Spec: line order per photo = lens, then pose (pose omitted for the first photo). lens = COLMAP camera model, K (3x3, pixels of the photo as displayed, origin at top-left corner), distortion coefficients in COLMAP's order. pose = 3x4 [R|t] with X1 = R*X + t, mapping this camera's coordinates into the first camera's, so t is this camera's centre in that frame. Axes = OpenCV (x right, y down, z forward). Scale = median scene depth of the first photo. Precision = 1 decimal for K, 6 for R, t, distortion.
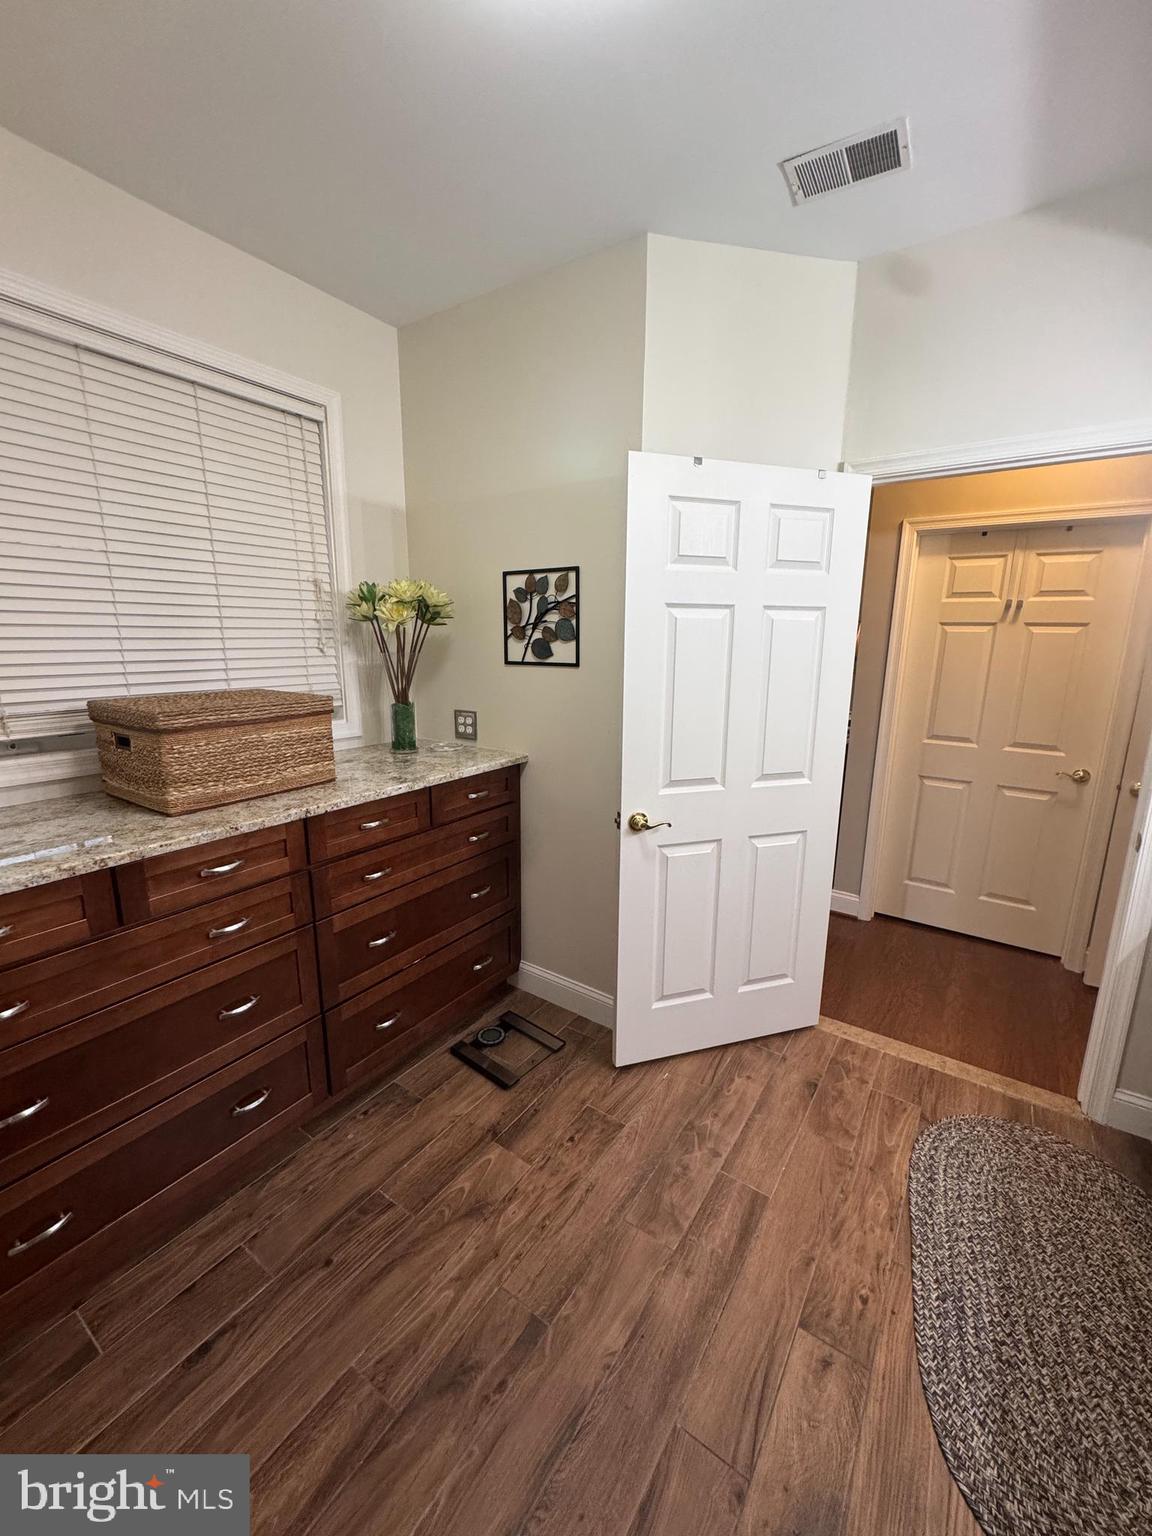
lens RADIAL K [[610.8, 0, 580.7], [0, 610.8, 769.6], [0, 0, 1]] dist [-0.001469, 0.000582]
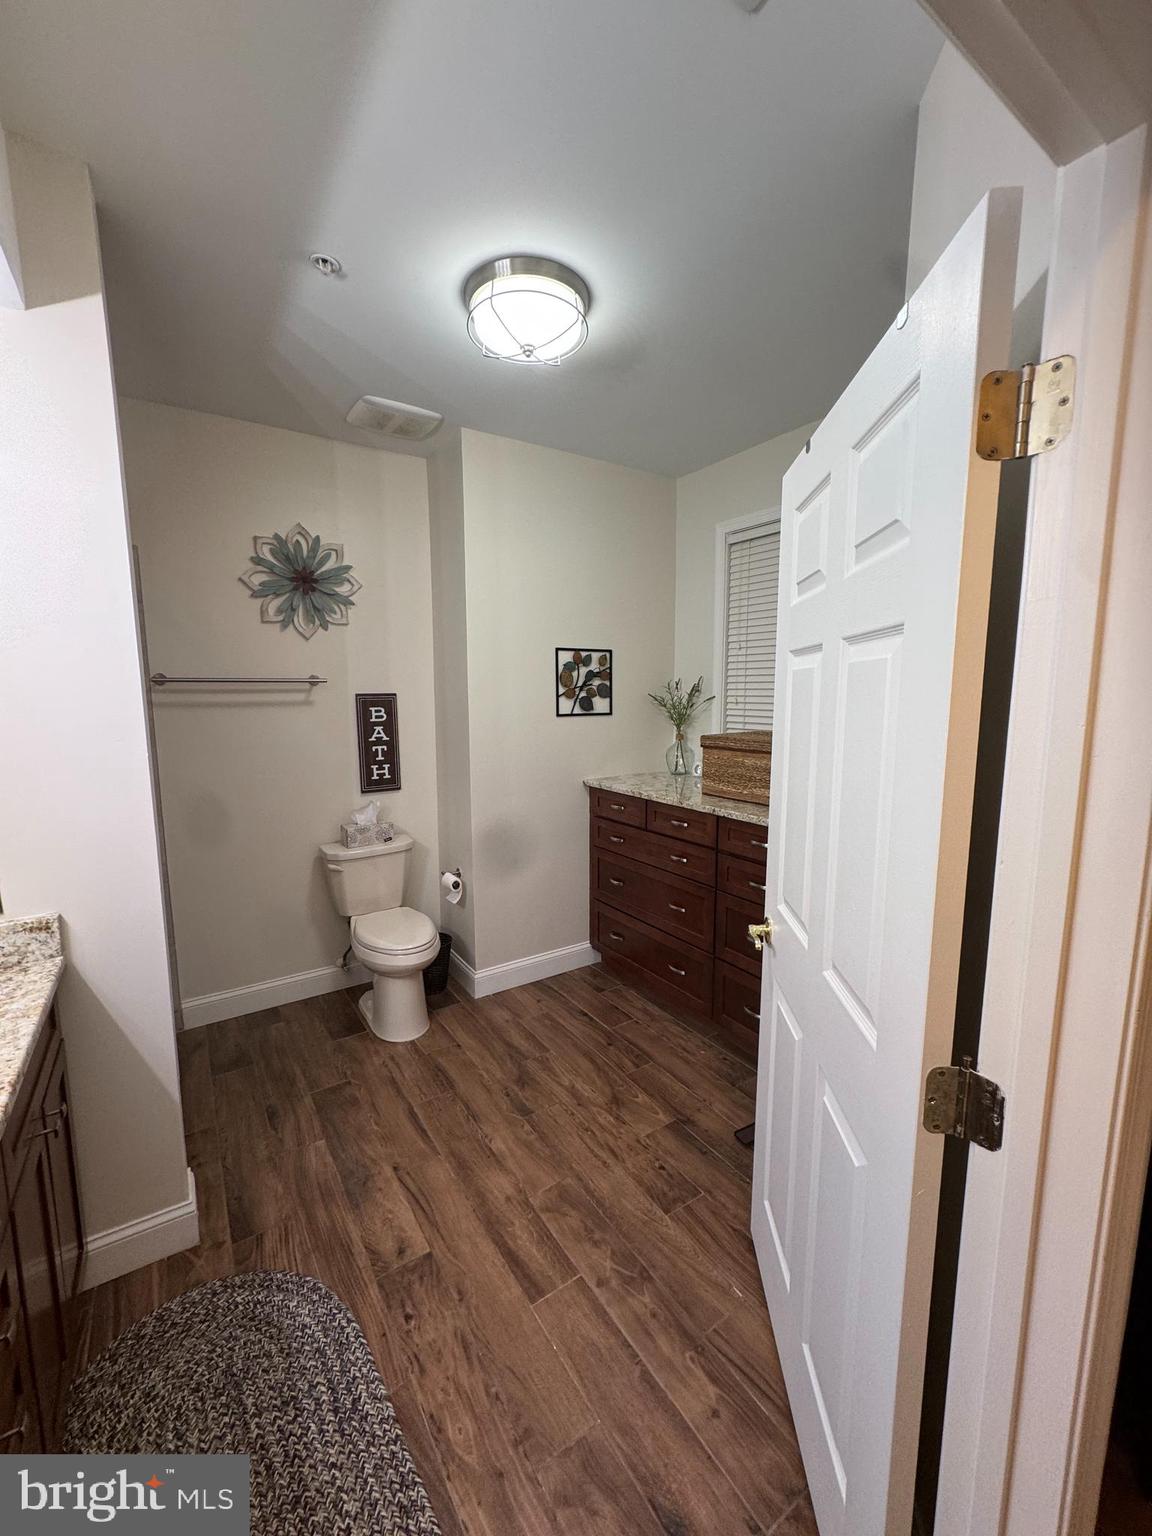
lens RADIAL K [[610.8, 0, 580.7], [0, 610.8, 769.6], [0, 0, 1]] dist [-0.001469, 0.000582]
pose [[-0.370405, 0.113040, -0.921966, 1.149821], [-0.197075, 0.960406, 0.196929, -0.284920], [0.907723, 0.254640, -0.333462, 1.305217]]
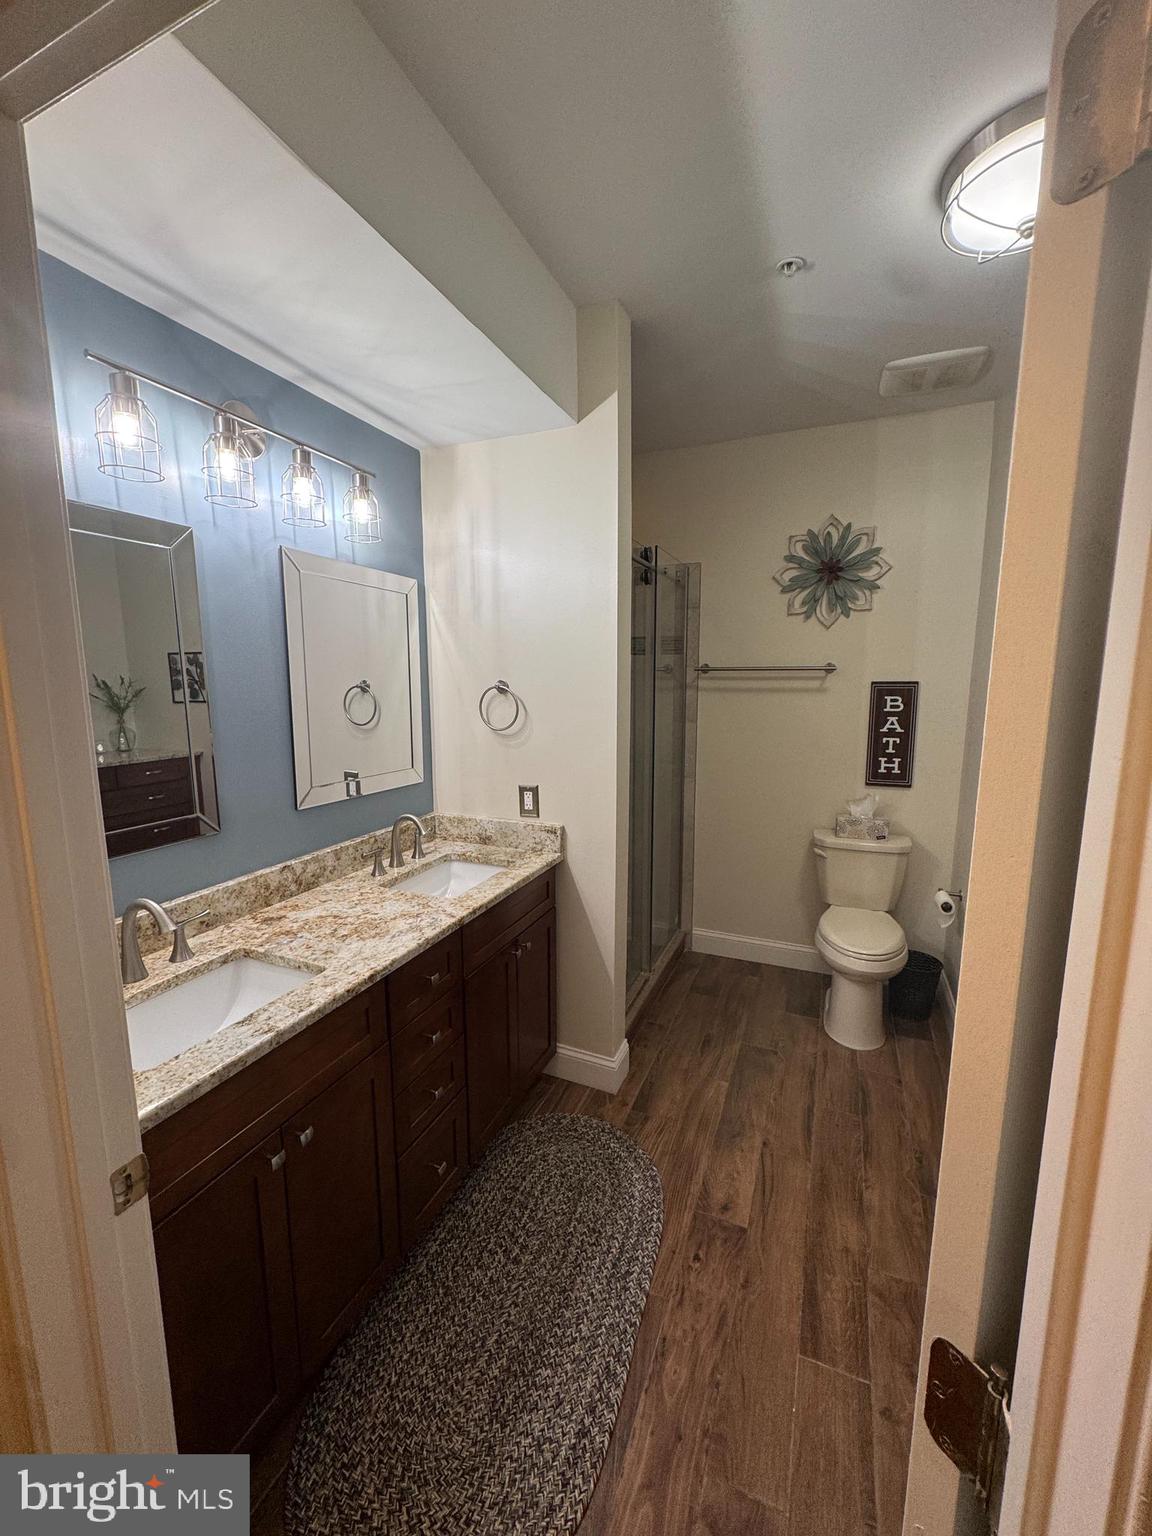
lens RADIAL K [[610.8, 0, 580.7], [0, 610.8, 769.6], [0, 0, 1]] dist [-0.001469, 0.000582]
pose [[-0.980022, 0.020765, -0.197803, 0.834764], [-0.050329, 0.936274, 0.347647, -0.347512], [0.192417, 0.350657, -0.916524, 1.591353]]
